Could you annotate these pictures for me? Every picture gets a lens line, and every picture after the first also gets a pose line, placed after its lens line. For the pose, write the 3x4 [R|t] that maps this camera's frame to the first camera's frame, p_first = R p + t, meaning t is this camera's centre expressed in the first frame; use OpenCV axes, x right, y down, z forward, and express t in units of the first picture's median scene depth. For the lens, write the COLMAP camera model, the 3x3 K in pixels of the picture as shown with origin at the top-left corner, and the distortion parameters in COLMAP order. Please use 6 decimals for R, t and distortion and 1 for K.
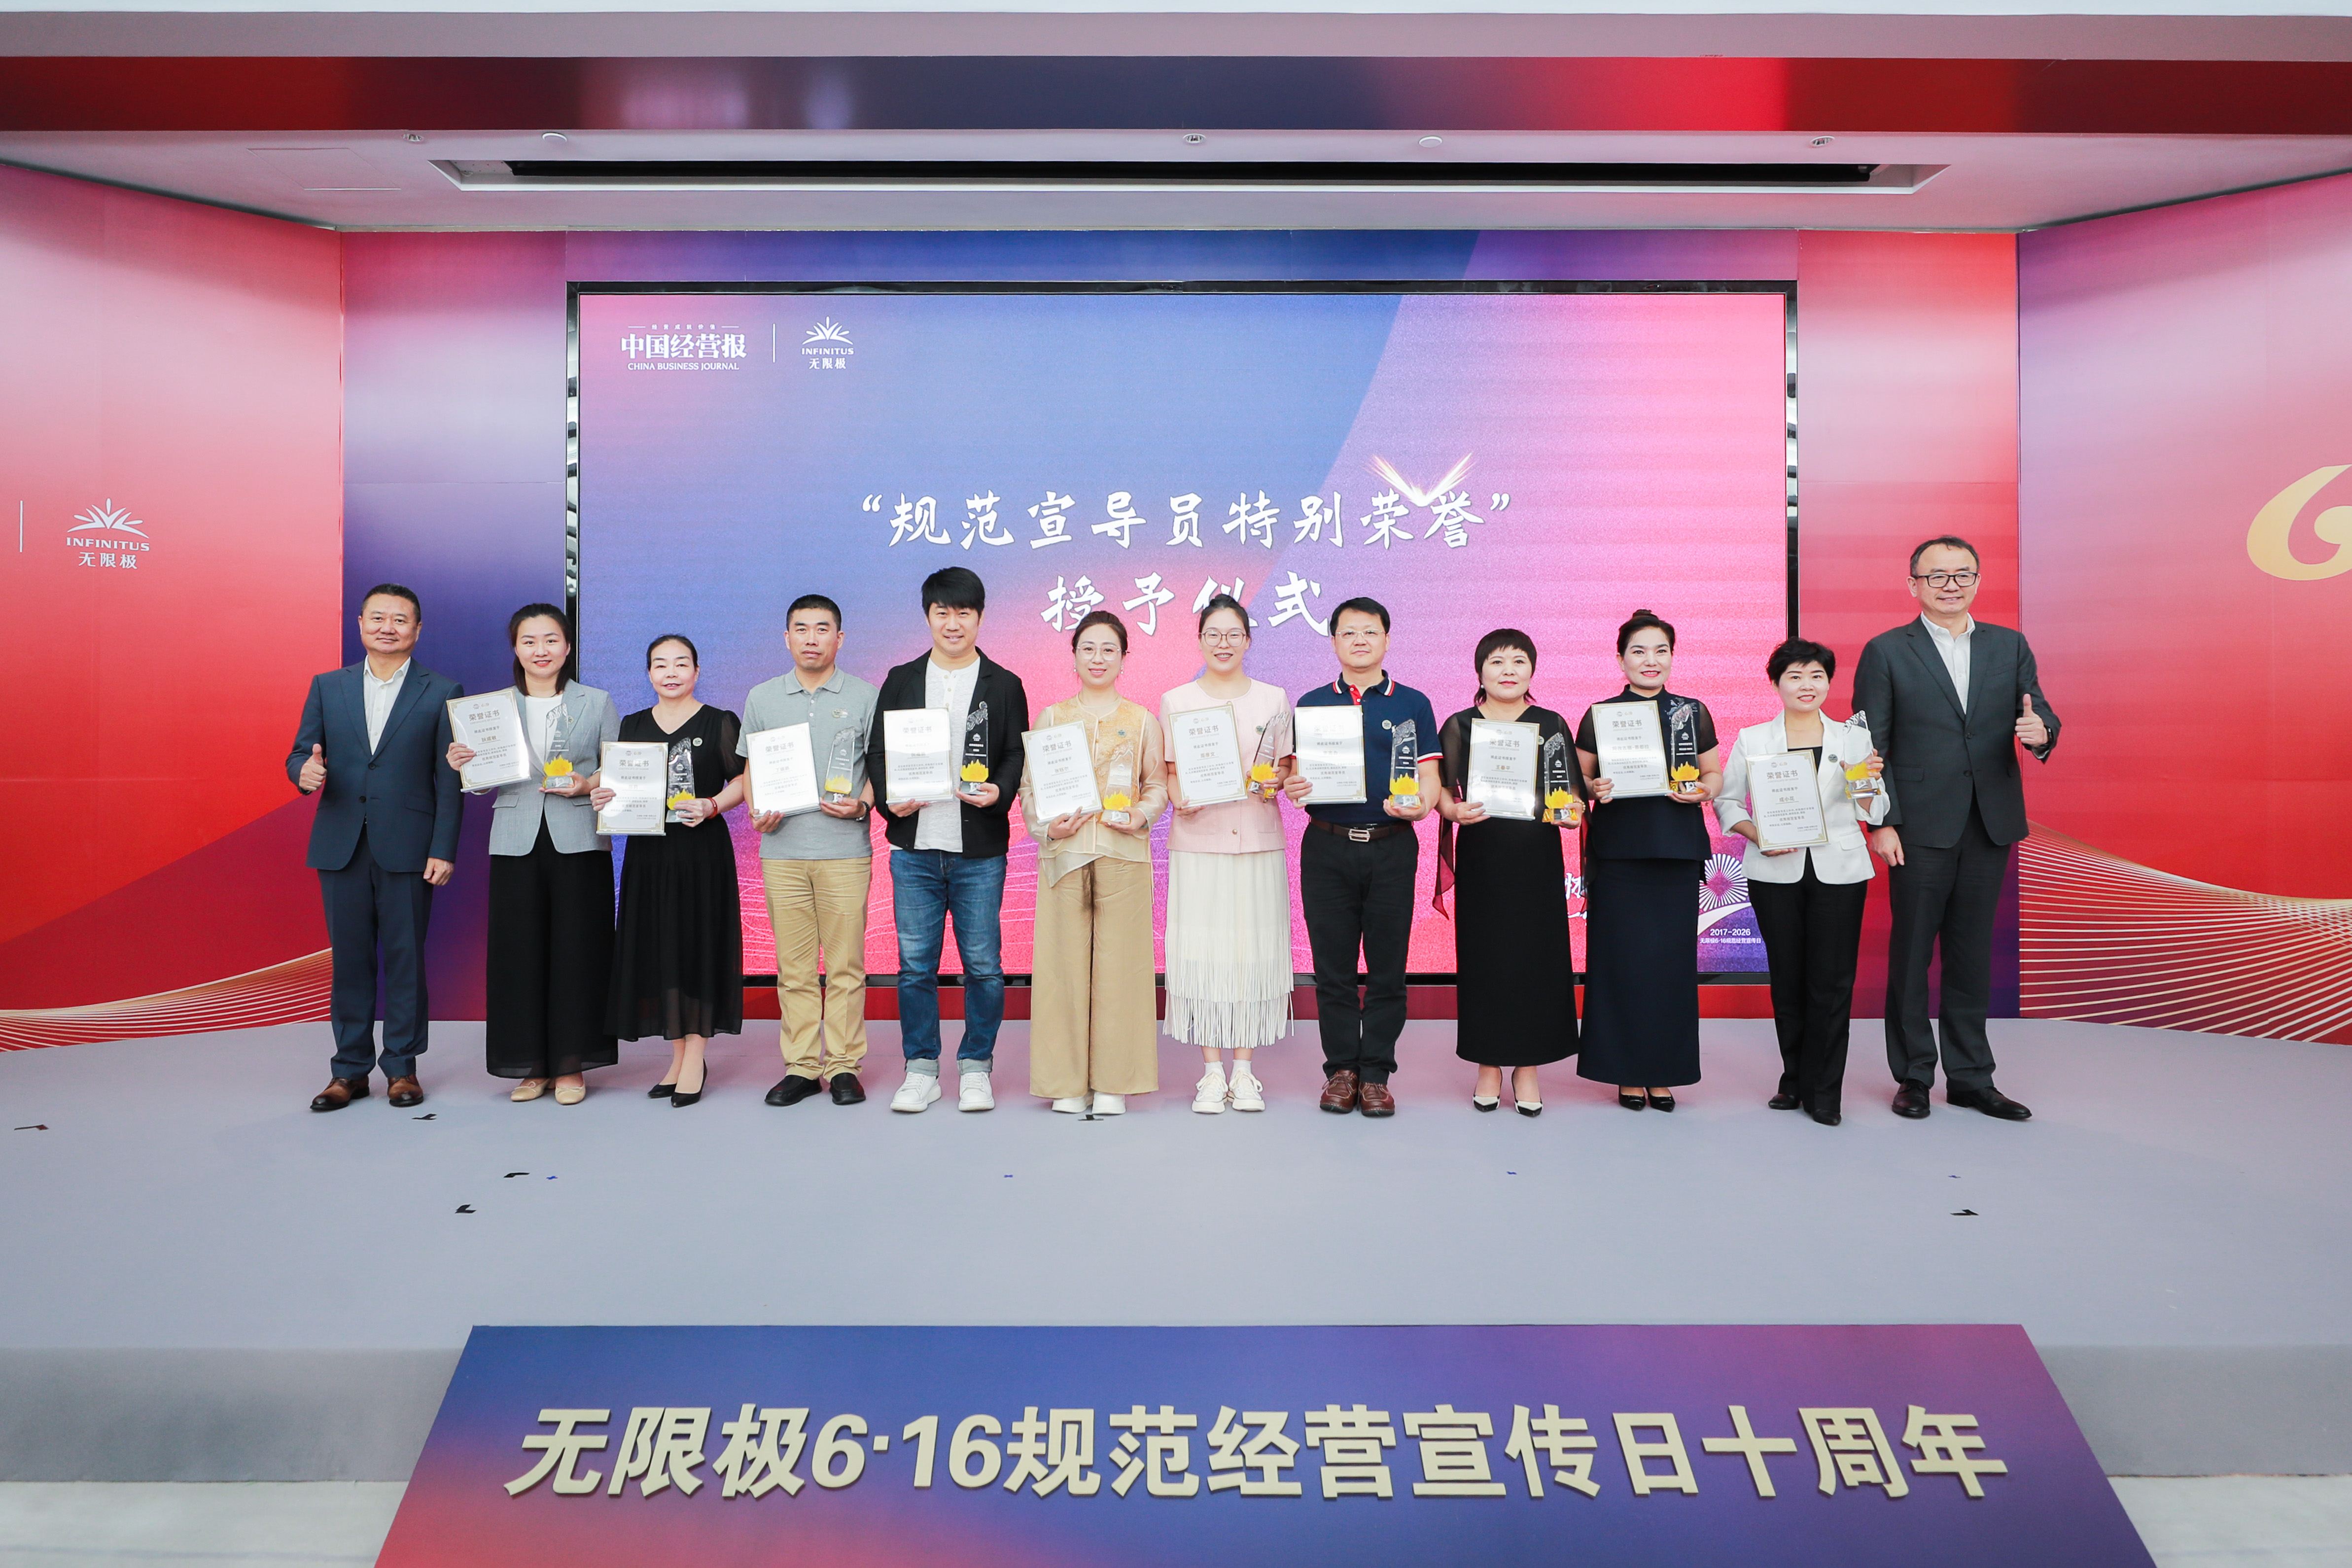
lens RADIAL K [[1324.3, 0, 1116.0], [0, 1324.3, 774.2], [0, 0, 1]] dist [-0.001255, -0.000641]
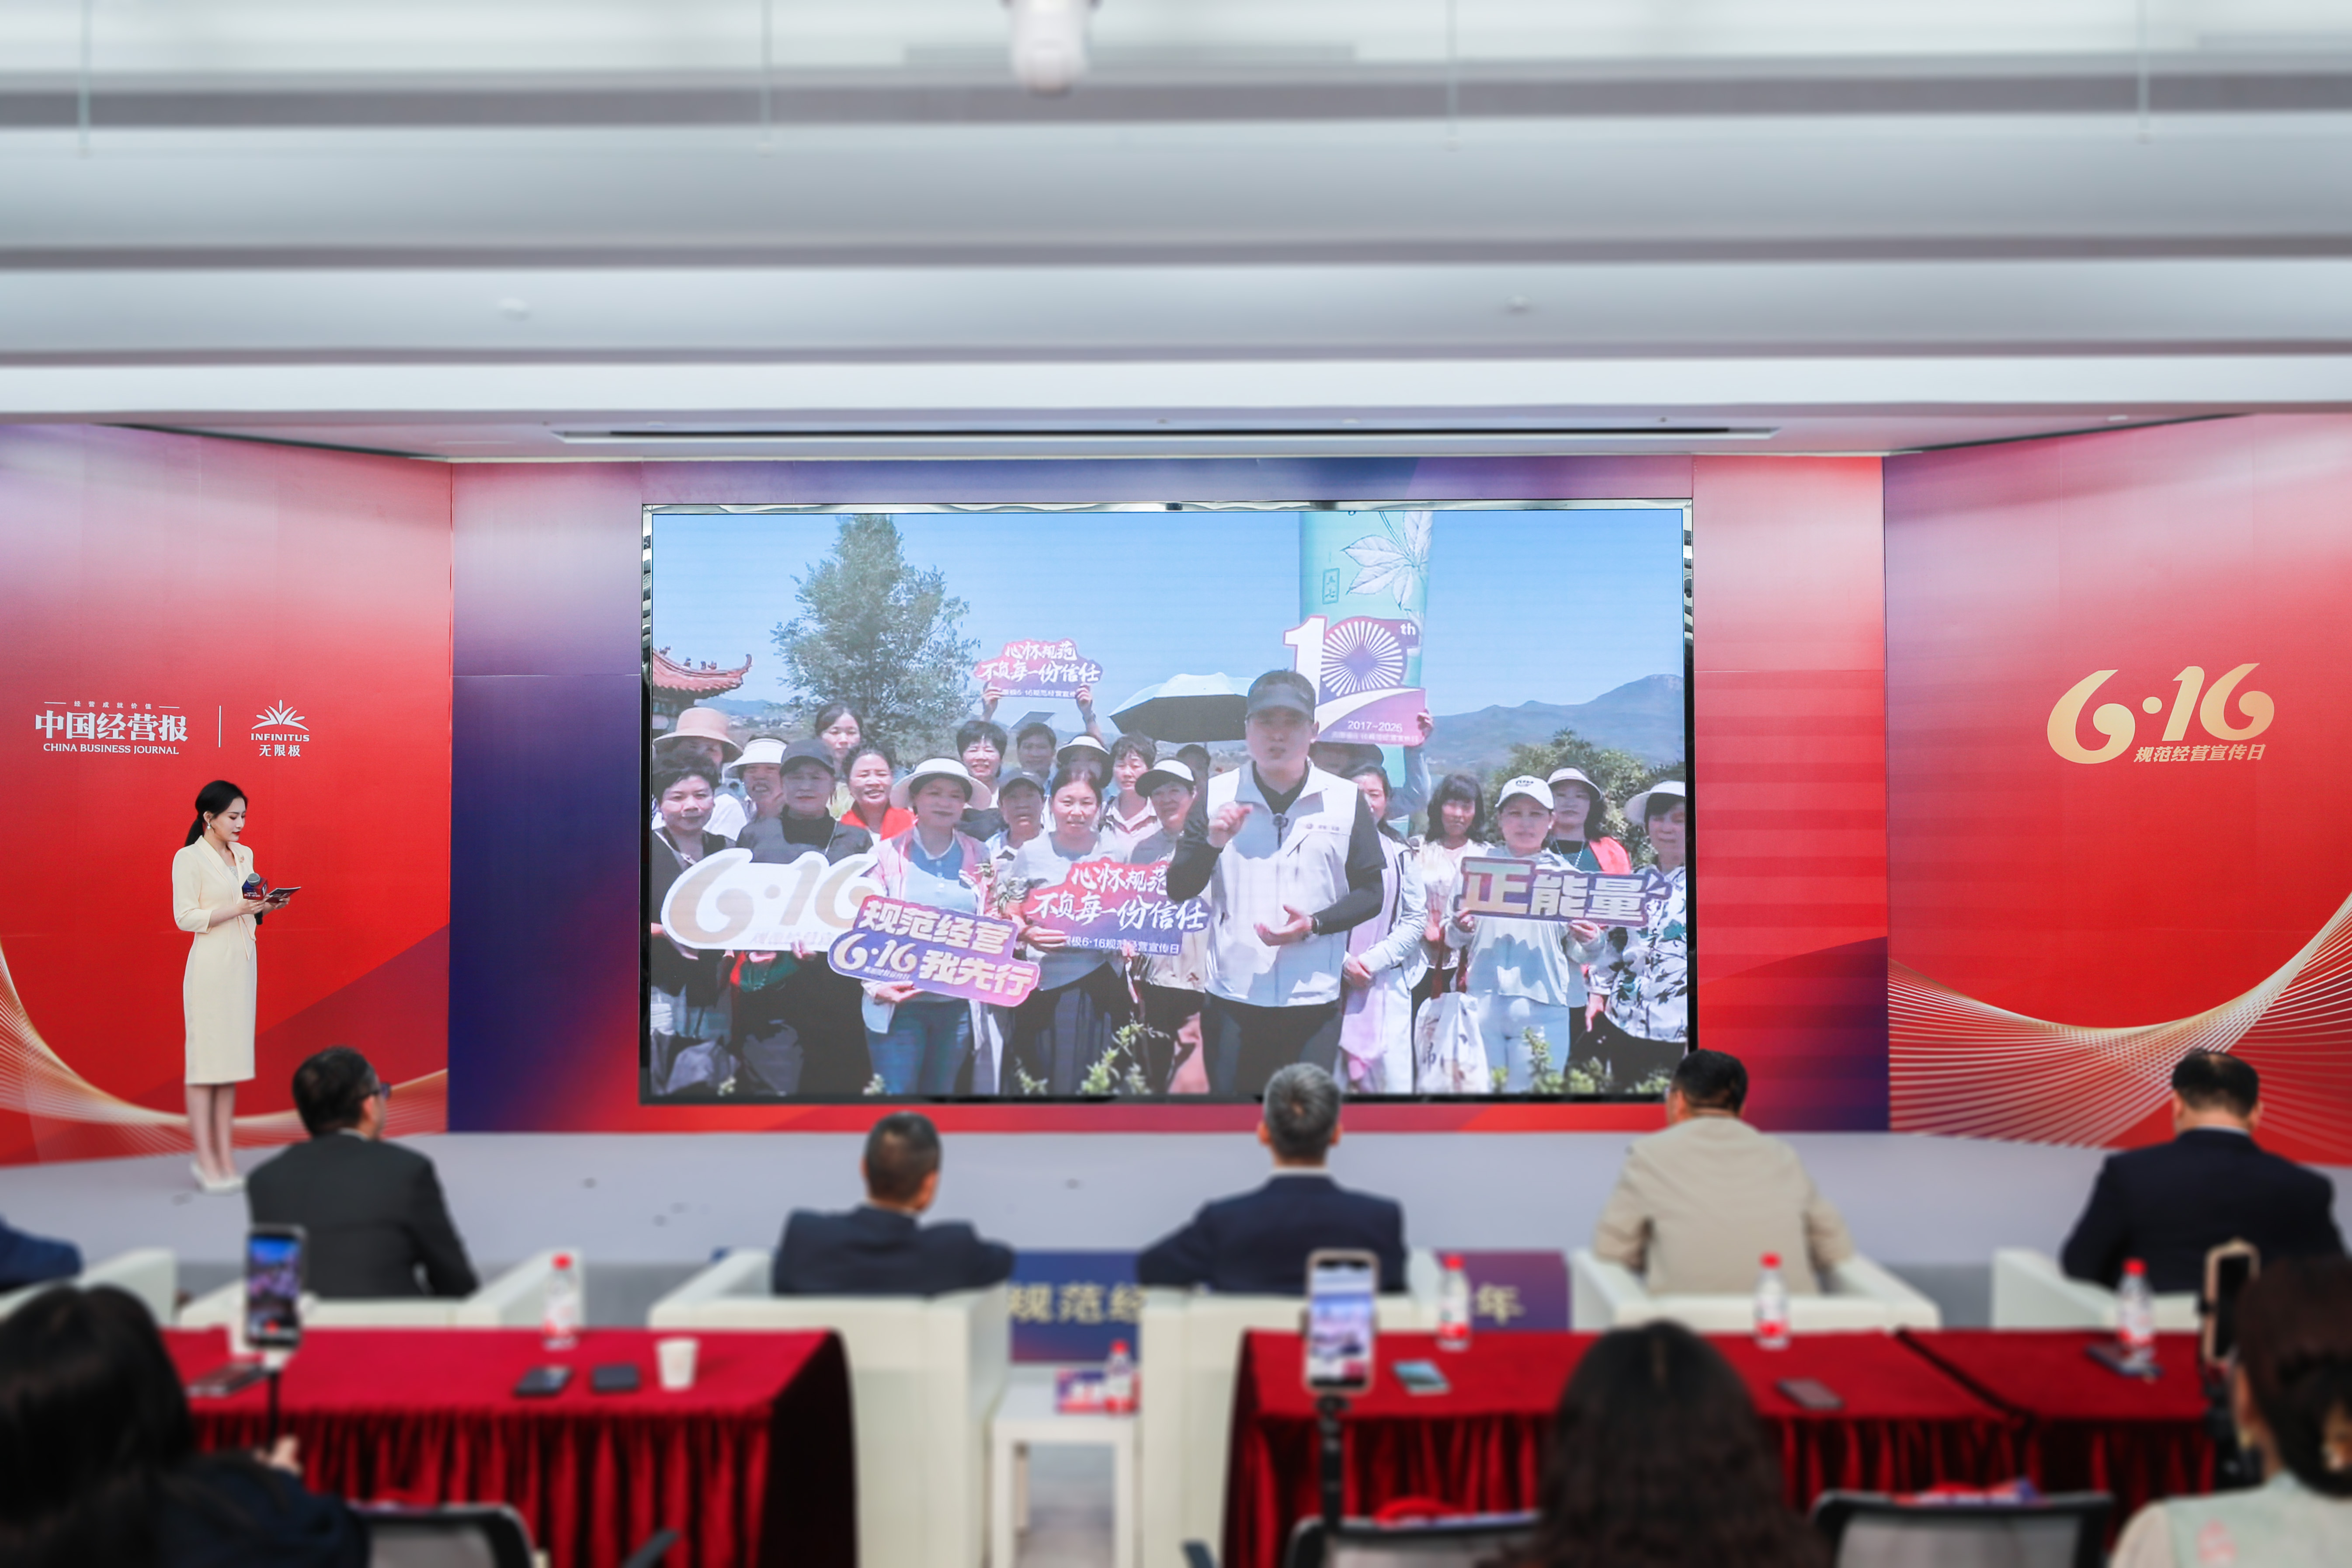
lens RADIAL K [[2087.5, 0, 1176.0], [0, 2087.5, 784.0], [0, 0, 1]] dist [-0.001620, 0.007344]
pose [[0.999887, -0.001954, -0.014924, 0.092874], [0.001388, 0.999284, -0.037811, -0.055462], [0.014988, 0.037786, 0.999173, -0.893955]]
